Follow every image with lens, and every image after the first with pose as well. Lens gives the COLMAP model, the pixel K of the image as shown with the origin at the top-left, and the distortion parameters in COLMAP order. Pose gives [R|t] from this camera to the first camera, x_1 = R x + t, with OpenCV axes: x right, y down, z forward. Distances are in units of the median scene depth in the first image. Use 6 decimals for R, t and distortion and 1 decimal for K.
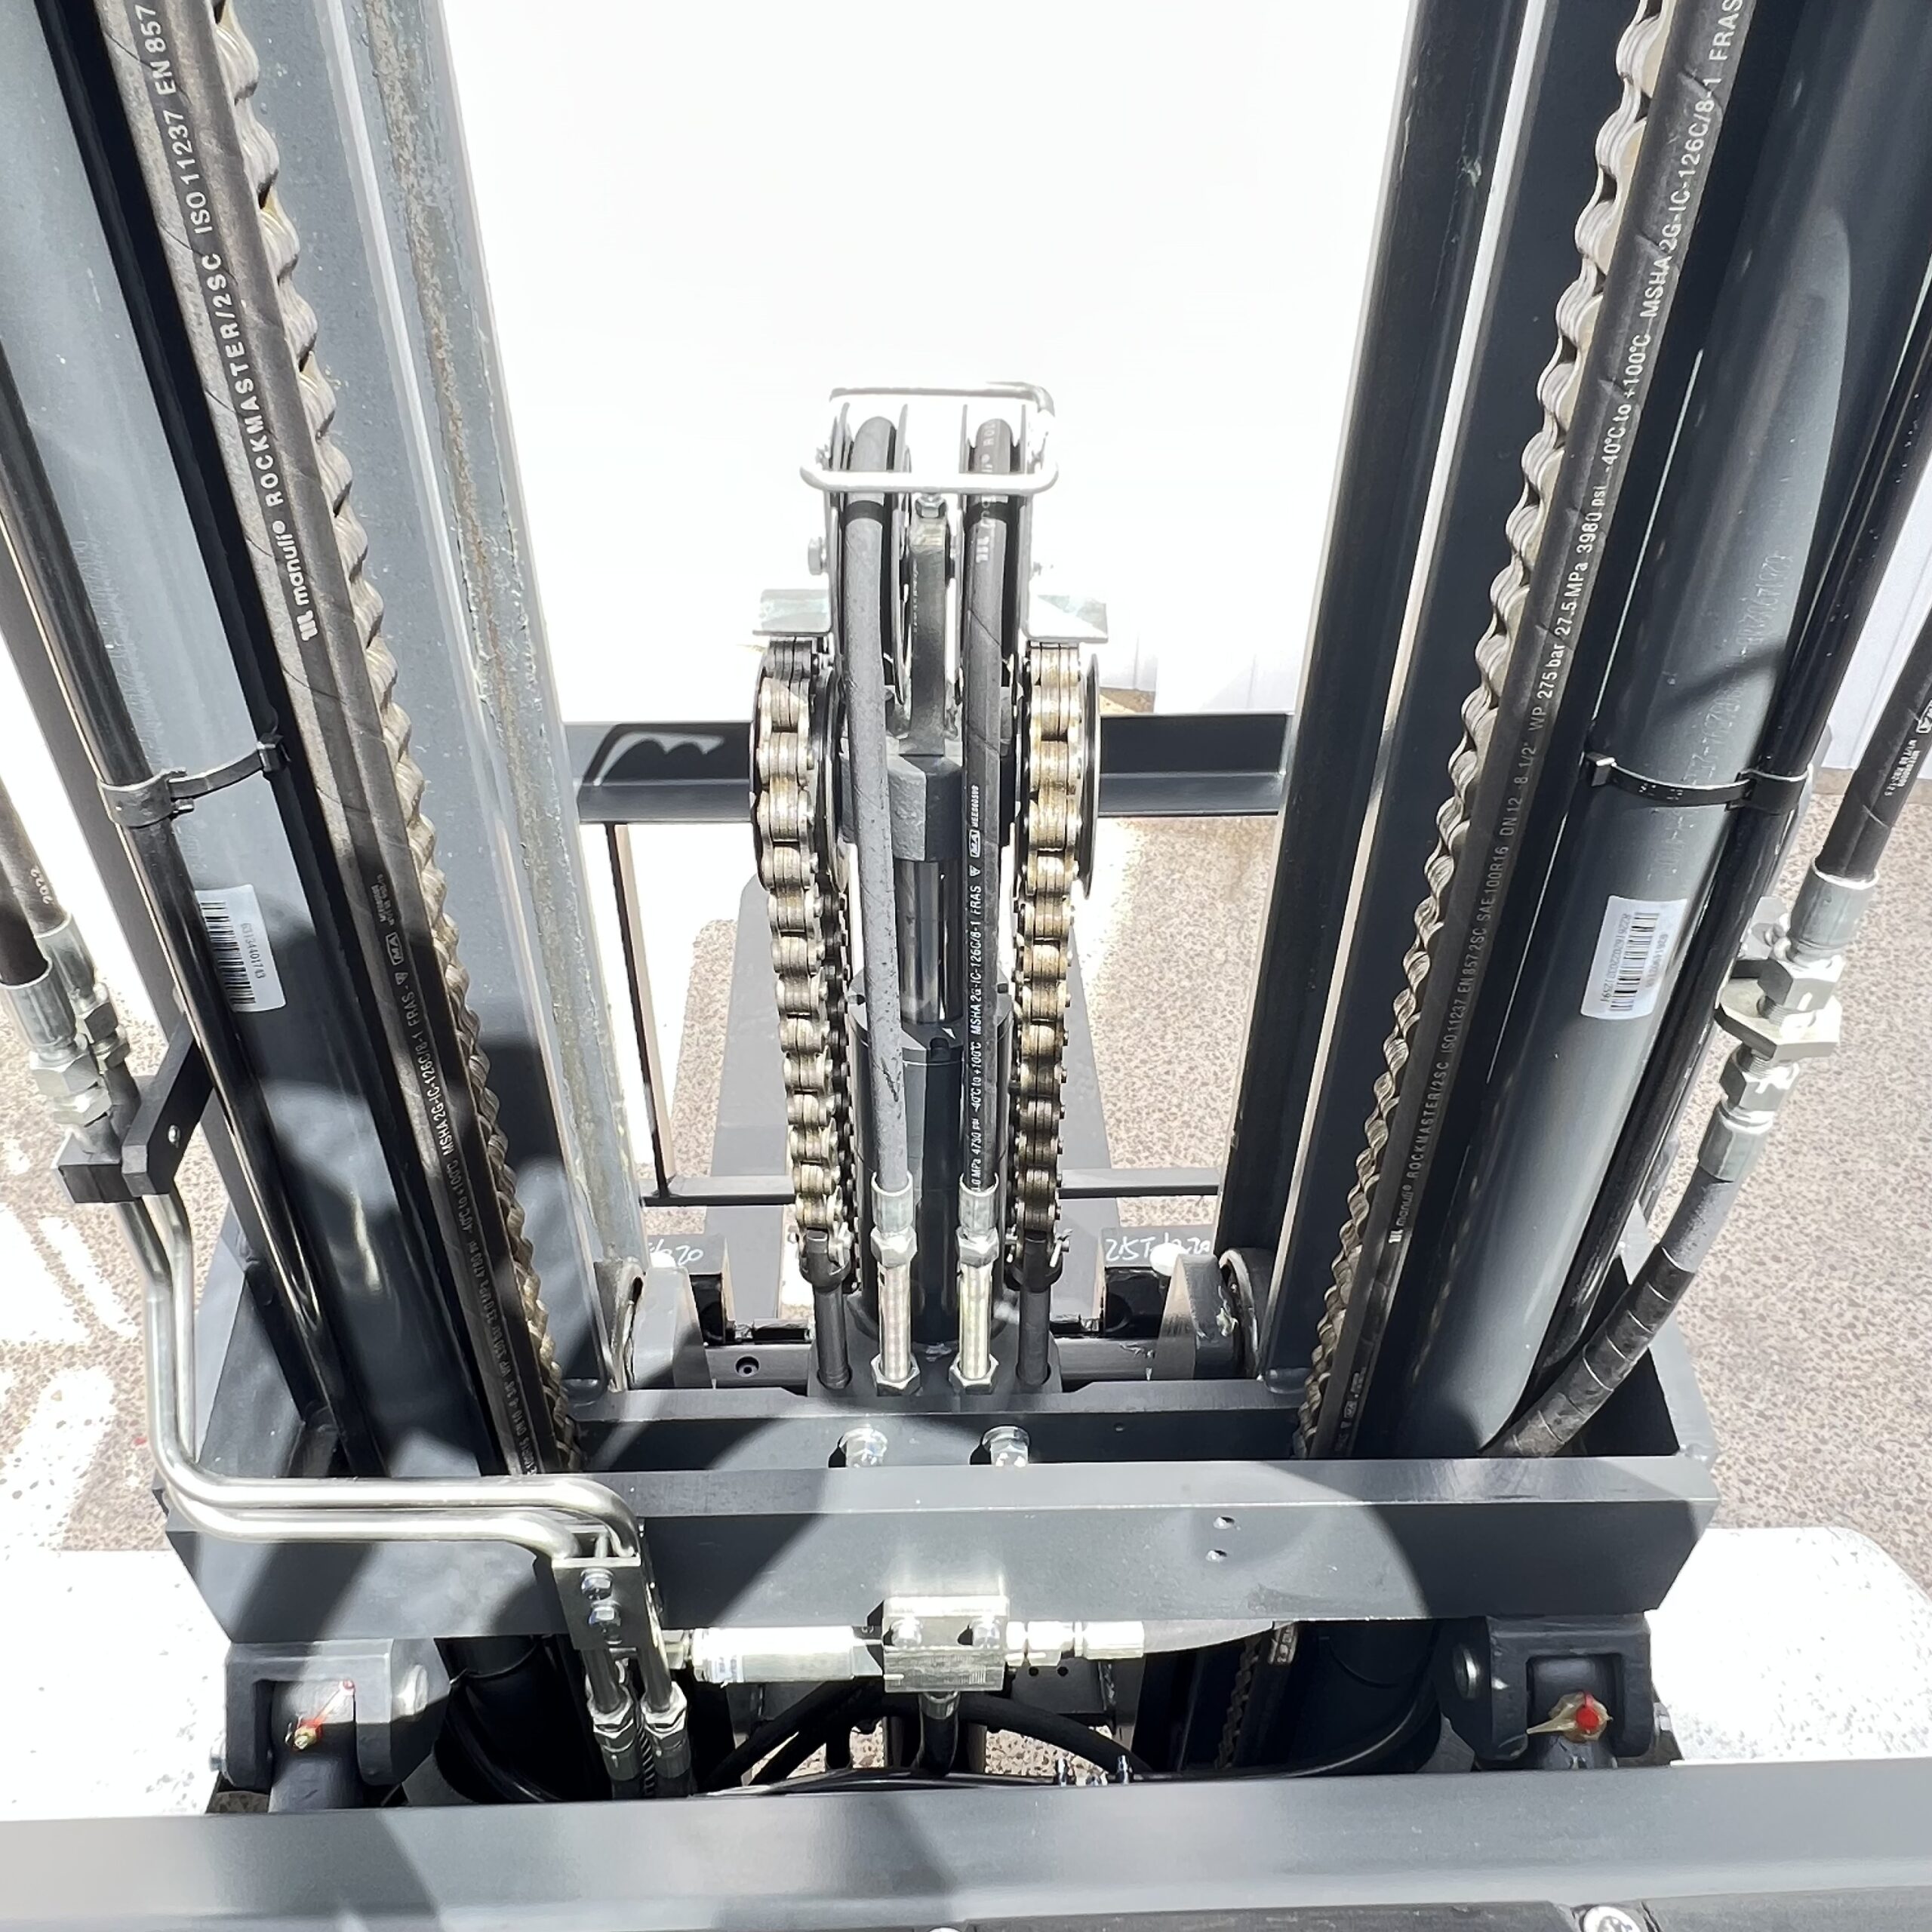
lens RADIAL K [[1539.1, 0, 963.6], [0, 1539.1, 946.6], [0, 0, 1]] dist [0.005140, -0.013576]
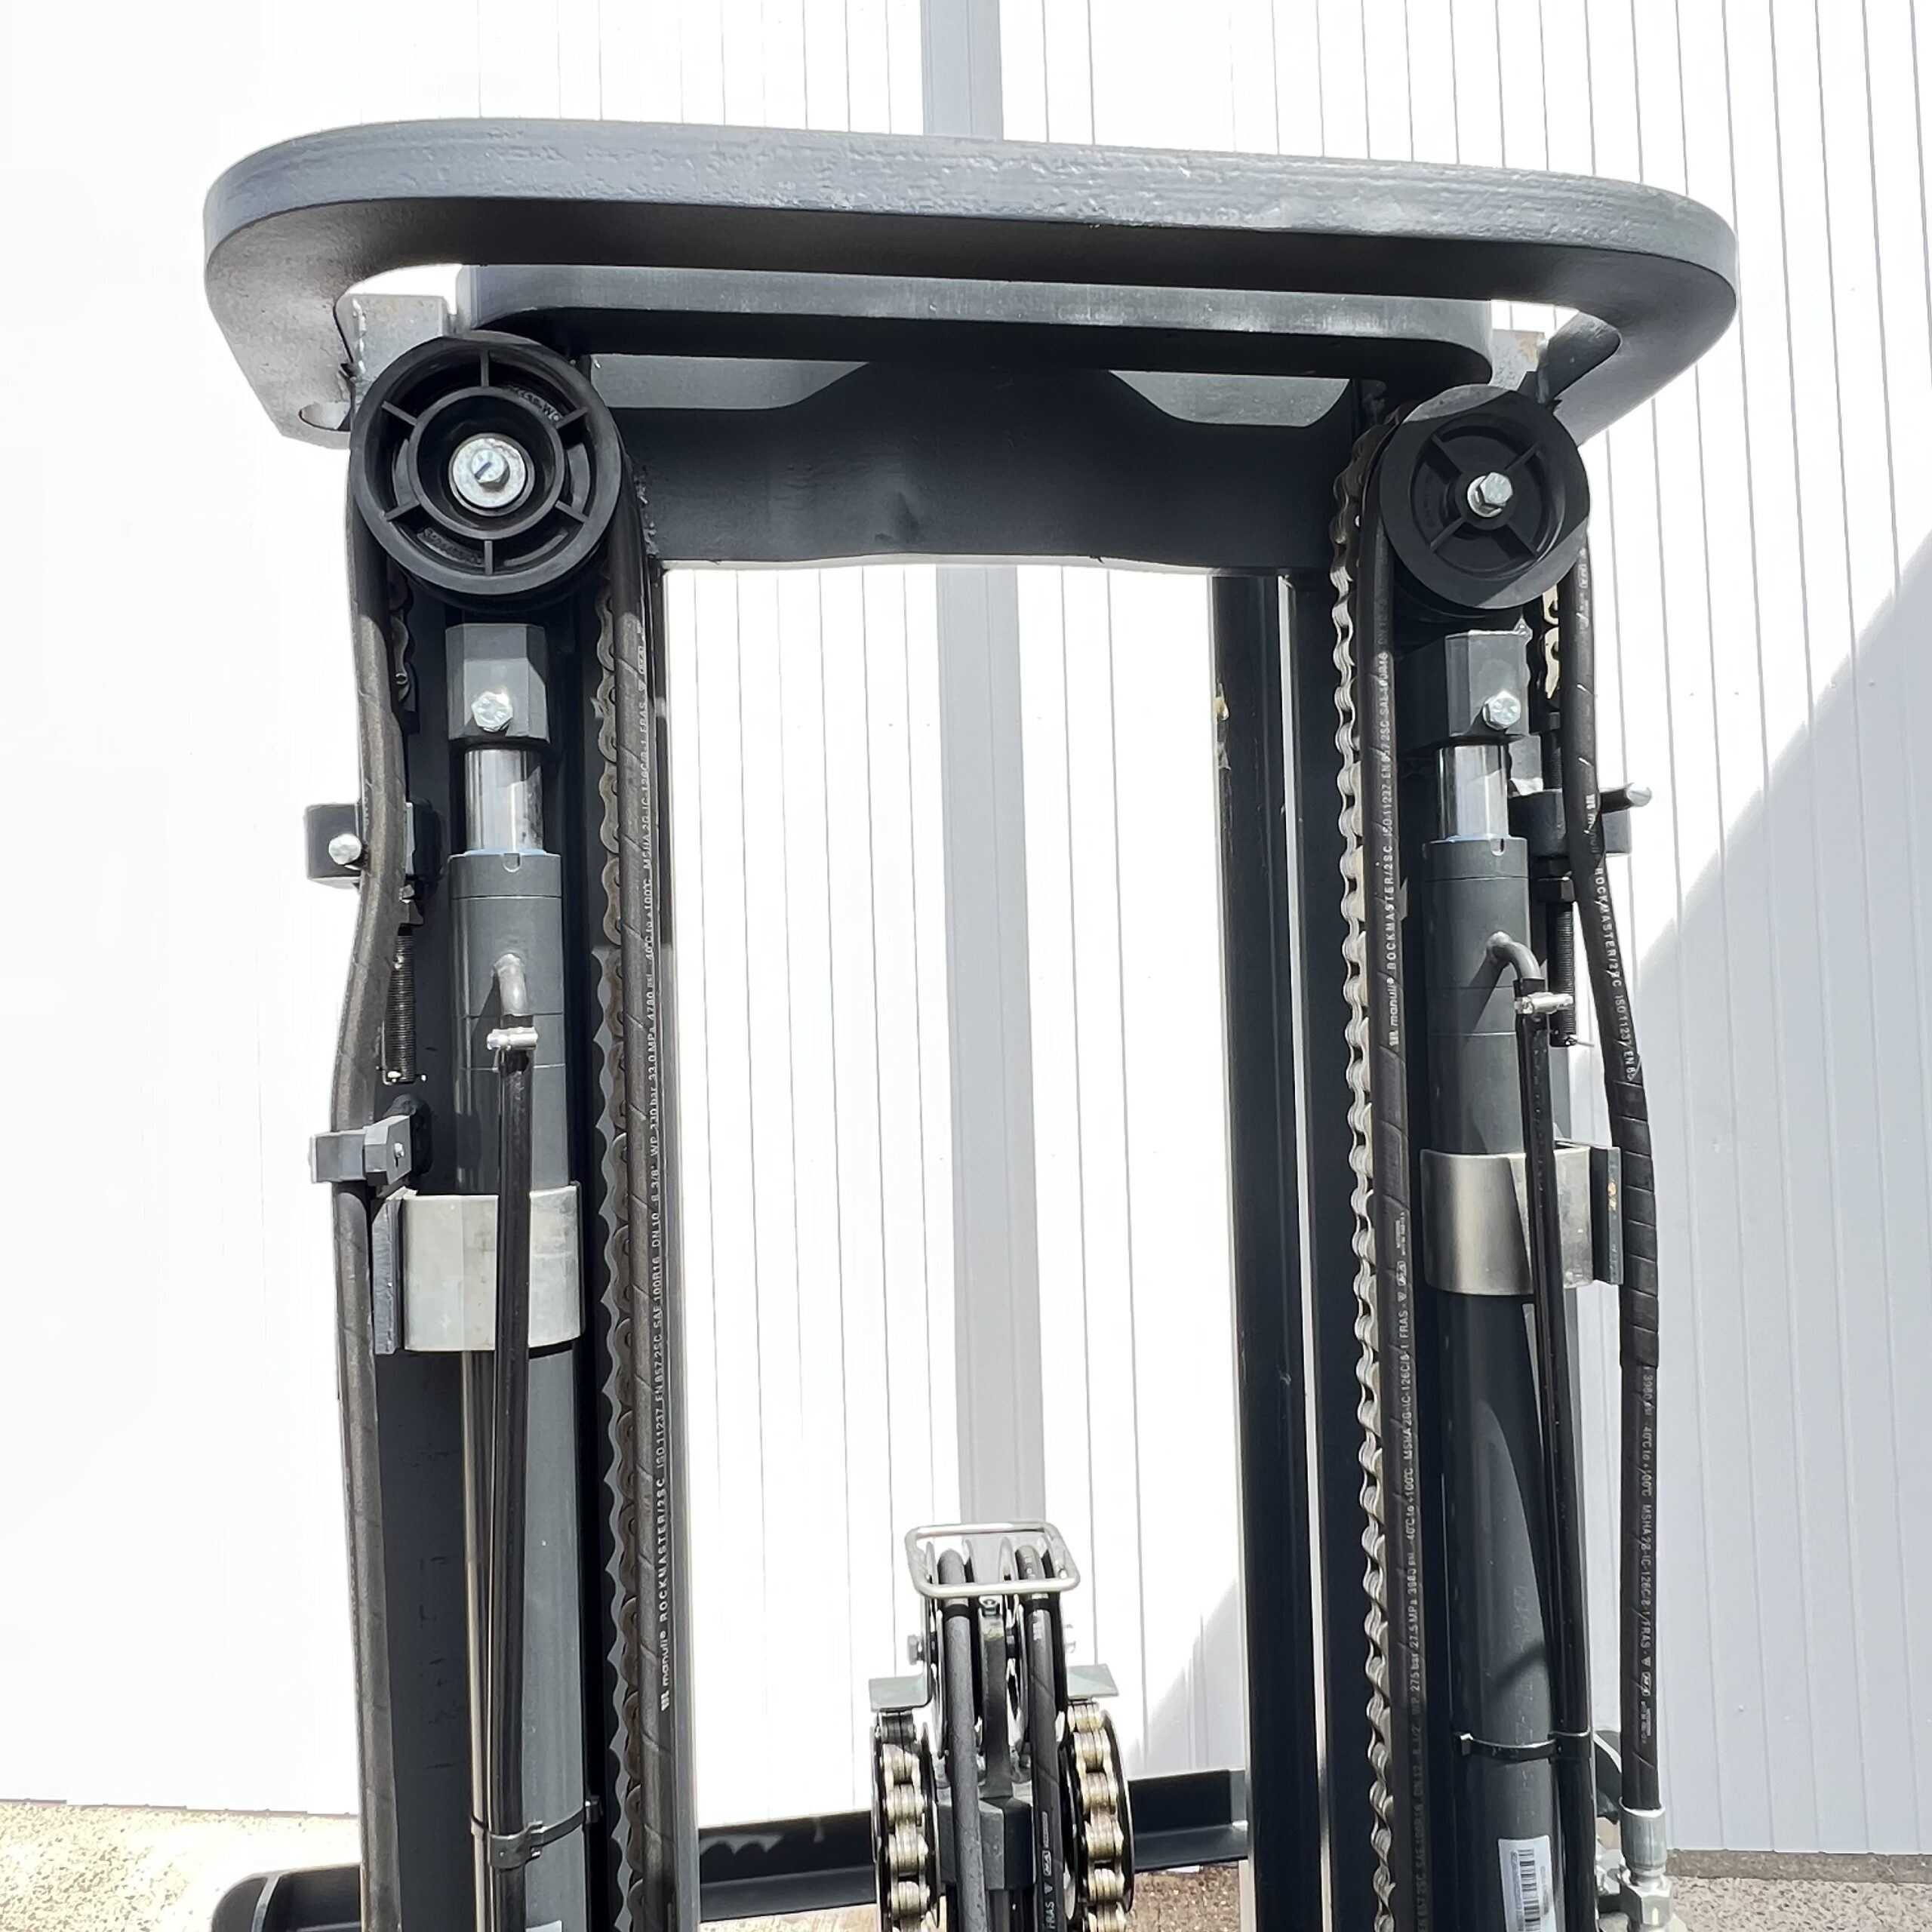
lens RADIAL K [[1539.1, 0, 963.6], [0, 1539.1, 946.6], [0, 0, 1]] dist [0.005140, -0.013576]
pose [[0.990787, -0.021029, 0.133789, -0.248476], [0.103675, 0.753382, -0.649359, 0.212956], [-0.087139, 0.657247, 0.748621, -0.578079]]
